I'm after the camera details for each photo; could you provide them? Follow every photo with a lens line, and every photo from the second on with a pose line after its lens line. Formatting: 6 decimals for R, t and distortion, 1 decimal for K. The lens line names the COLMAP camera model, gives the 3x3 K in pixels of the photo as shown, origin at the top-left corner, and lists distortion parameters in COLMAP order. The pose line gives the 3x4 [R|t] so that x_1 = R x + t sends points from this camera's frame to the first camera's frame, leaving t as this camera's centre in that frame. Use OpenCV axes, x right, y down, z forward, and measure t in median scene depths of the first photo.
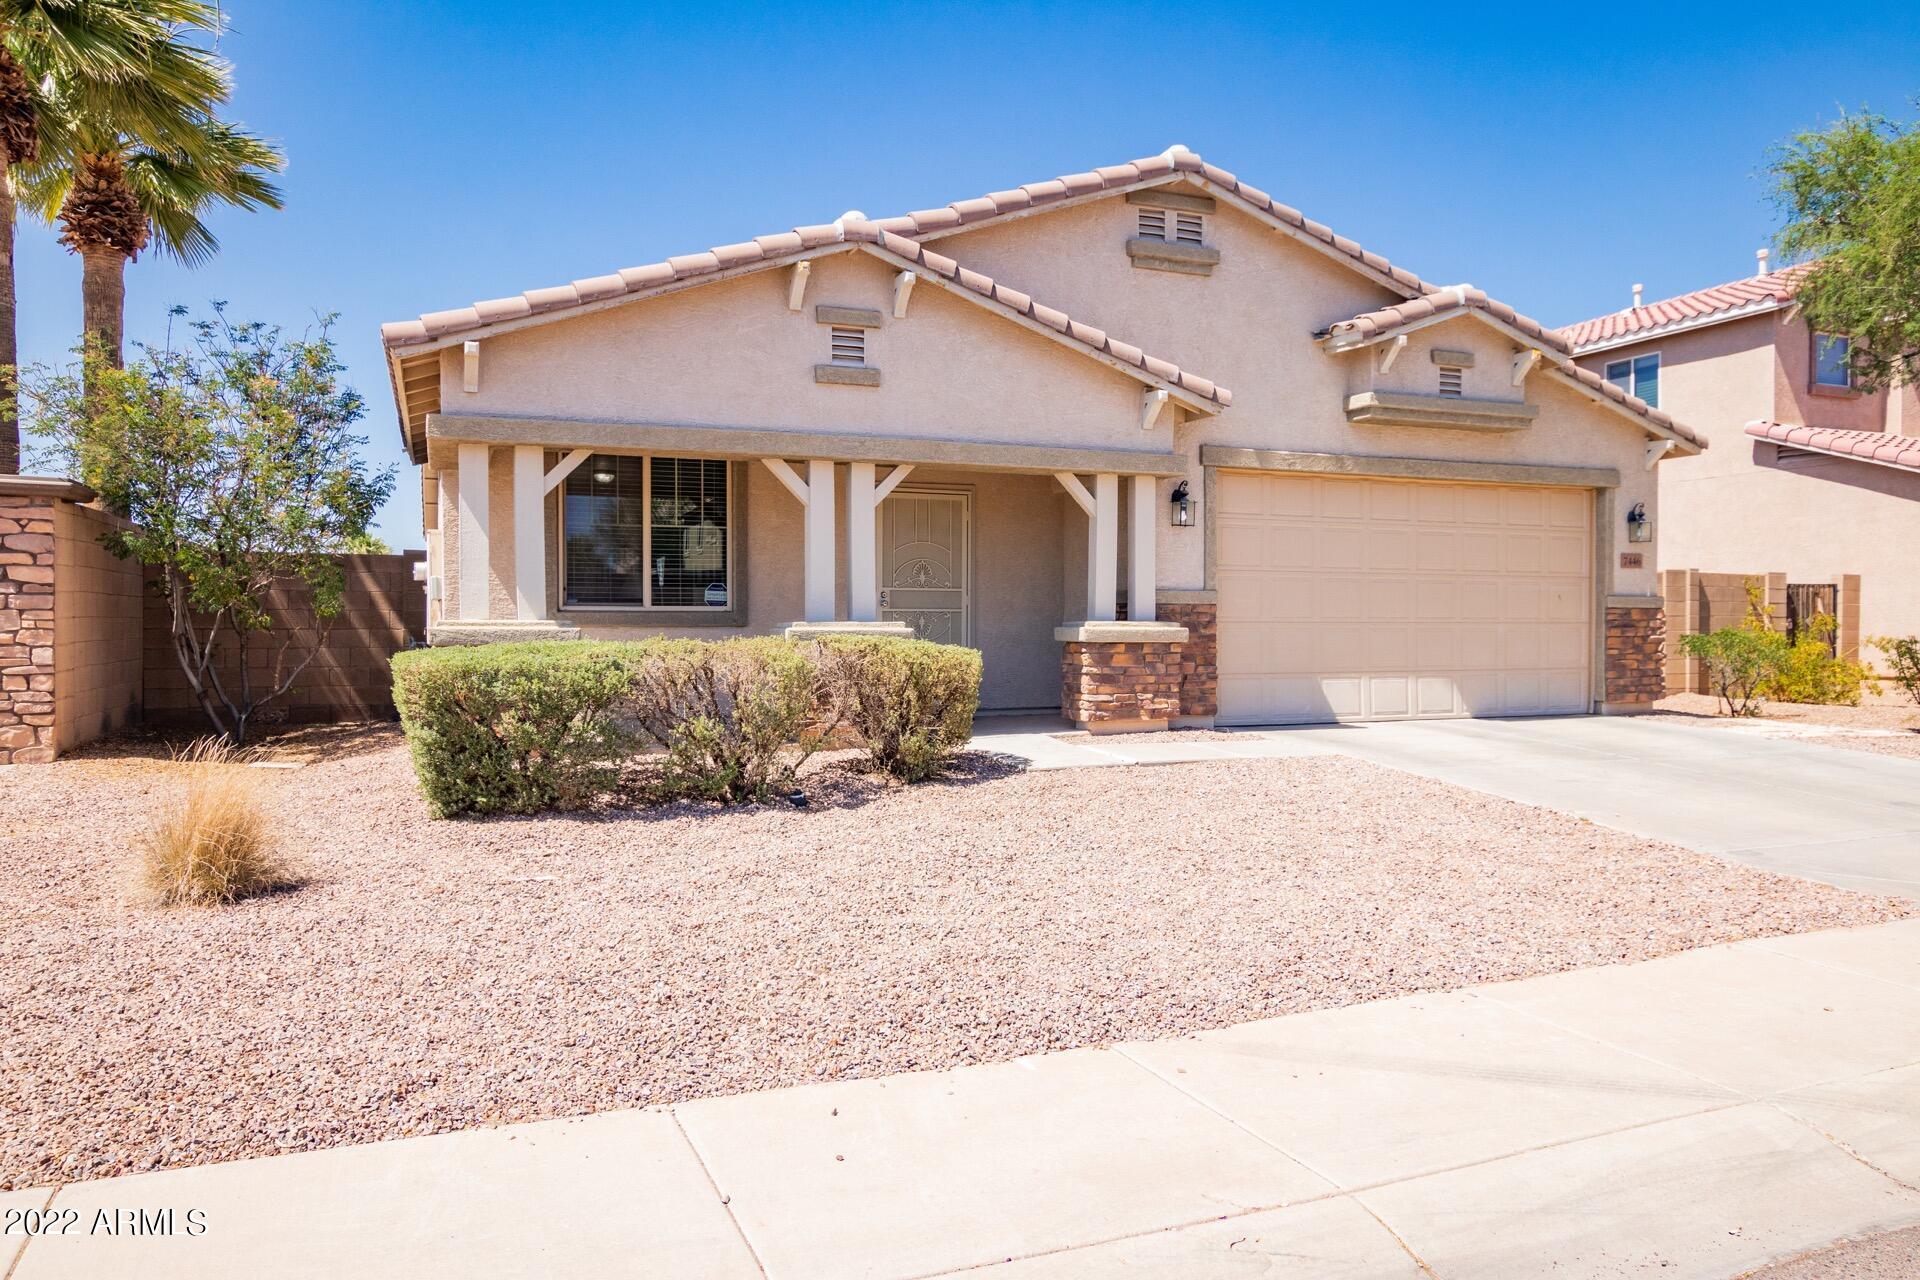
lens RADIAL K [[1306.2, 0, 971.3], [0, 1306.2, 631.5], [0, 0, 1]] dist [-0.008637, -0.002354]
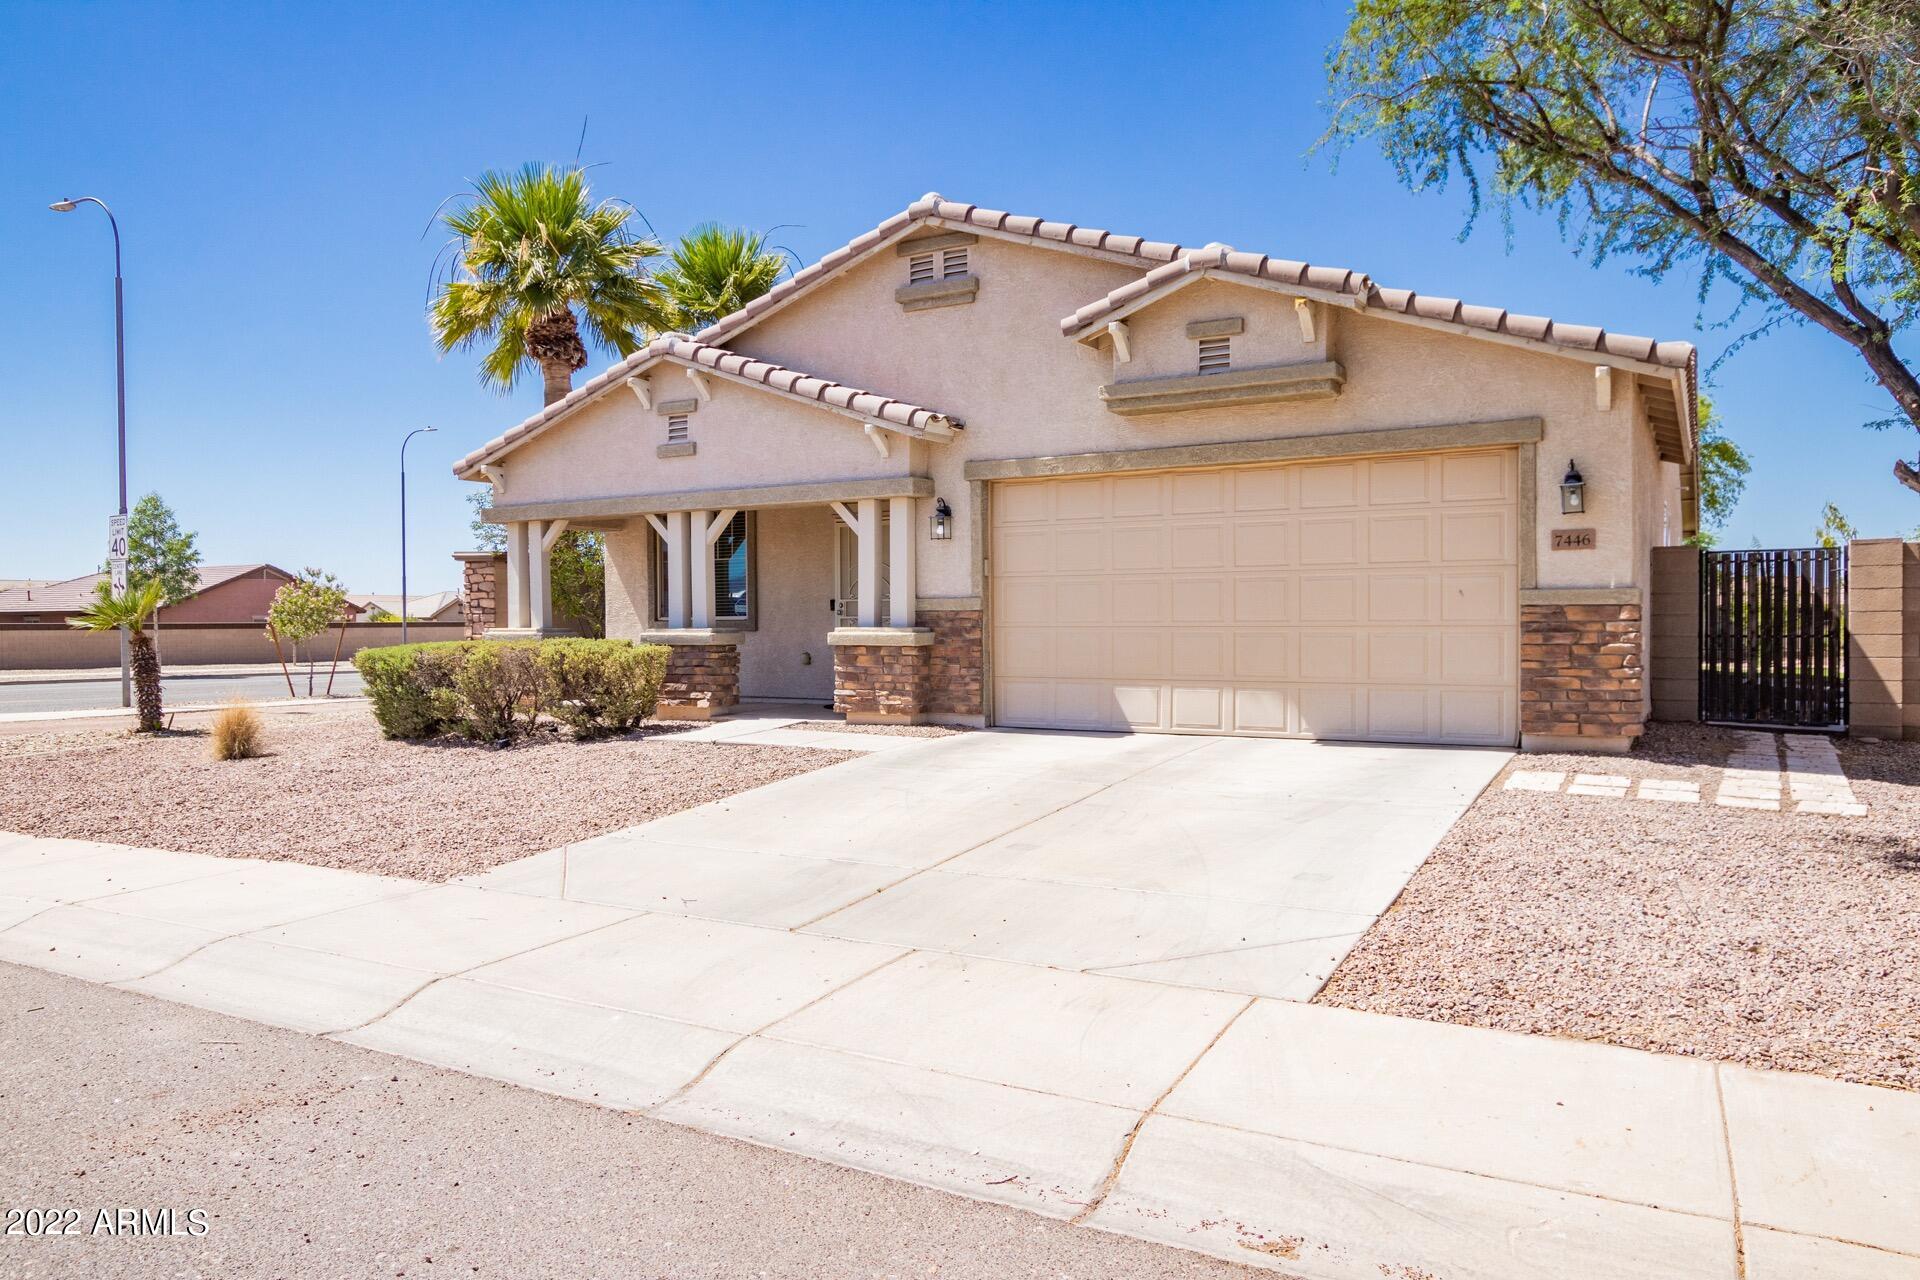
lens RADIAL K [[1306.2, 0, 958.7], [0, 1306.2, 633.1], [0, 0, 1]] dist [-0.008637, -0.002354]
pose [[0.608699, 0.001577, -0.793400, 1.046595], [0.000095, 0.999998, 0.002061, -0.004784], [0.793402, -0.001329, 0.608697, 0.350756]]
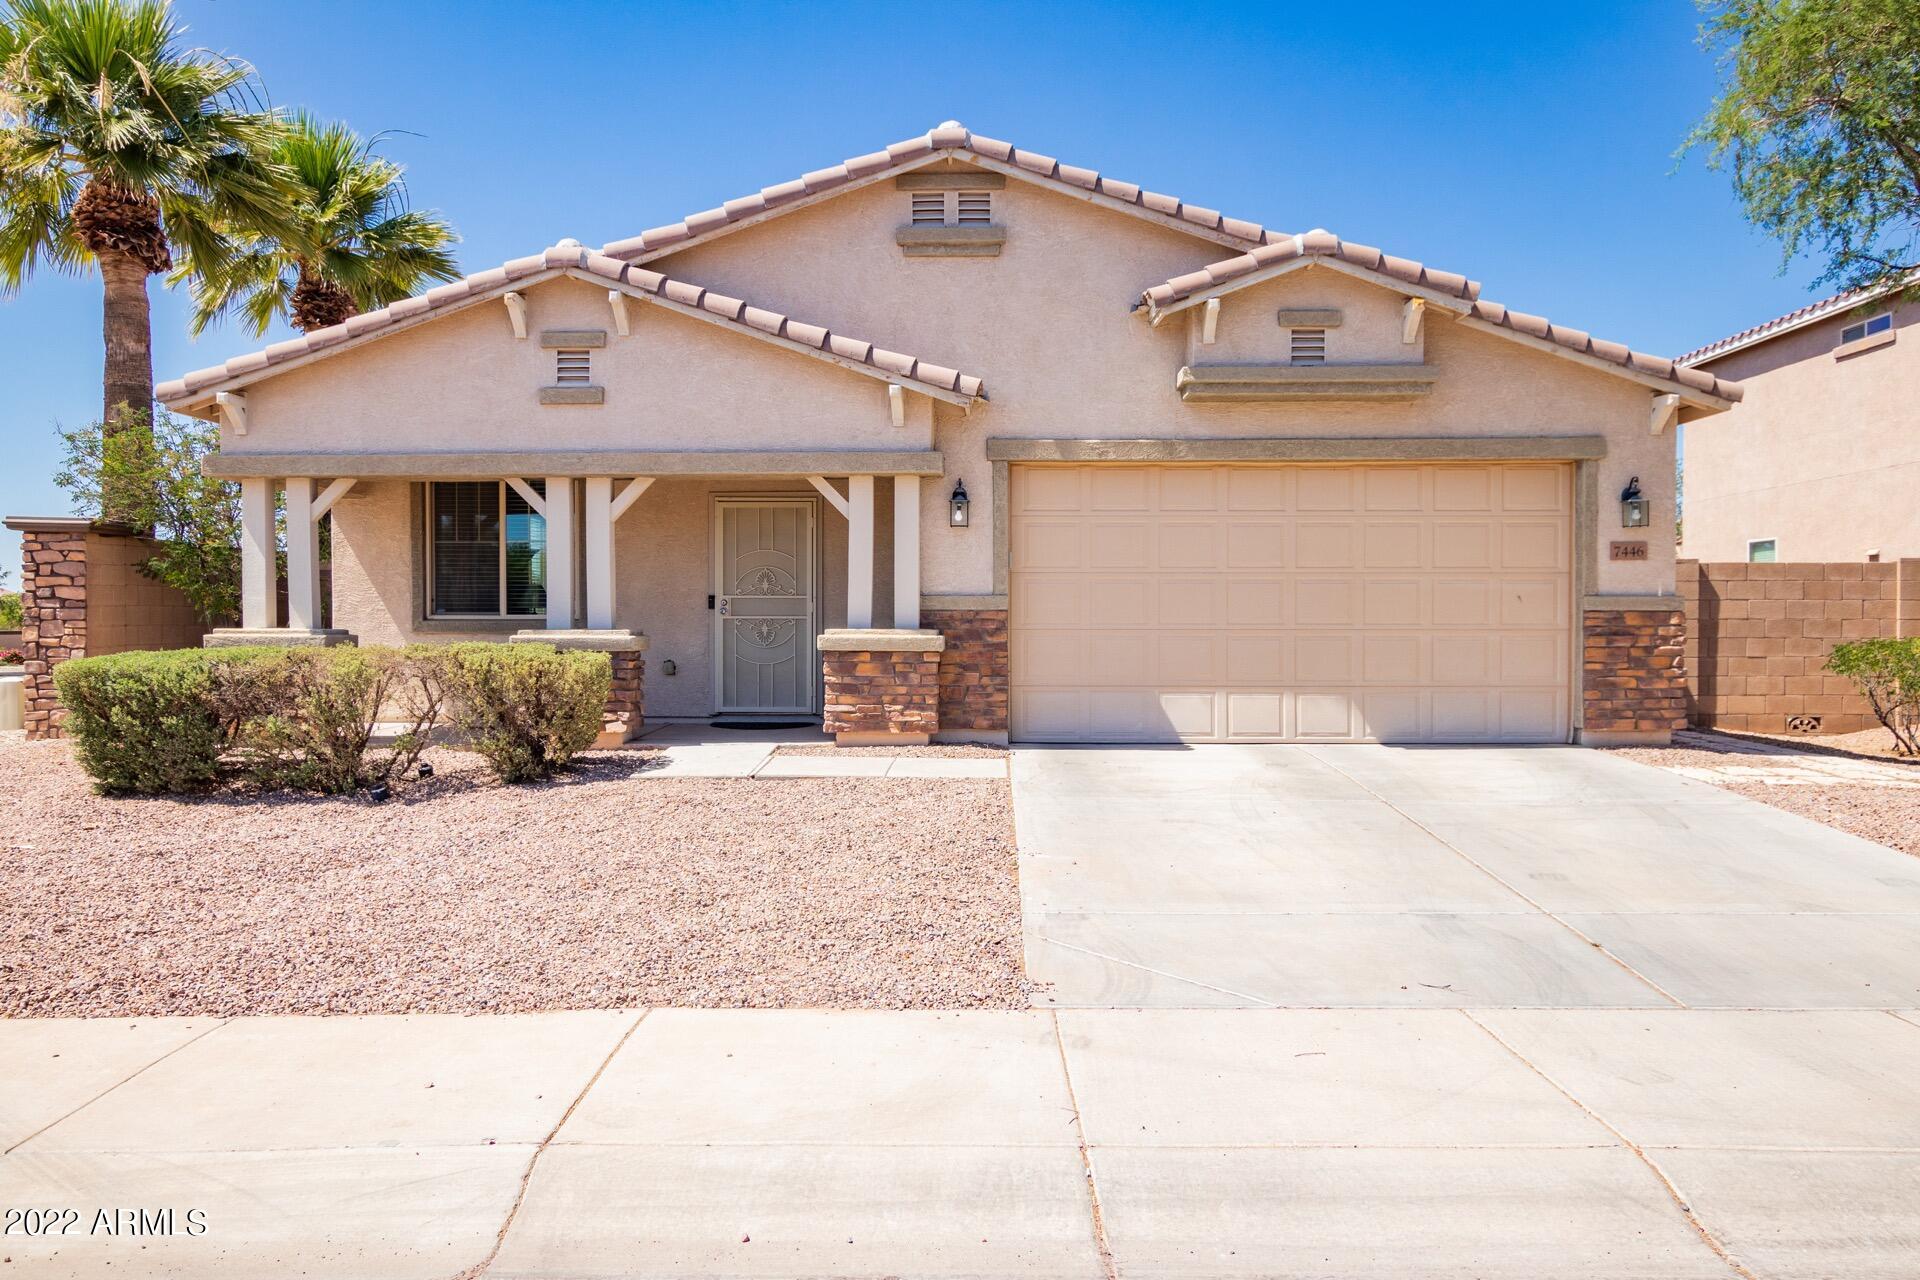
lens RADIAL K [[1311.3, 0, 966.6], [0, 1311.3, 634.4], [0, 0, 1]] dist [-0.010895, 0.007263]
pose [[0.916750, 0.001537, -0.399458, 0.547456], [-0.001925, 0.999998, -0.000569, -0.003213], [0.399456, 0.001290, 0.916751, 0.141935]]
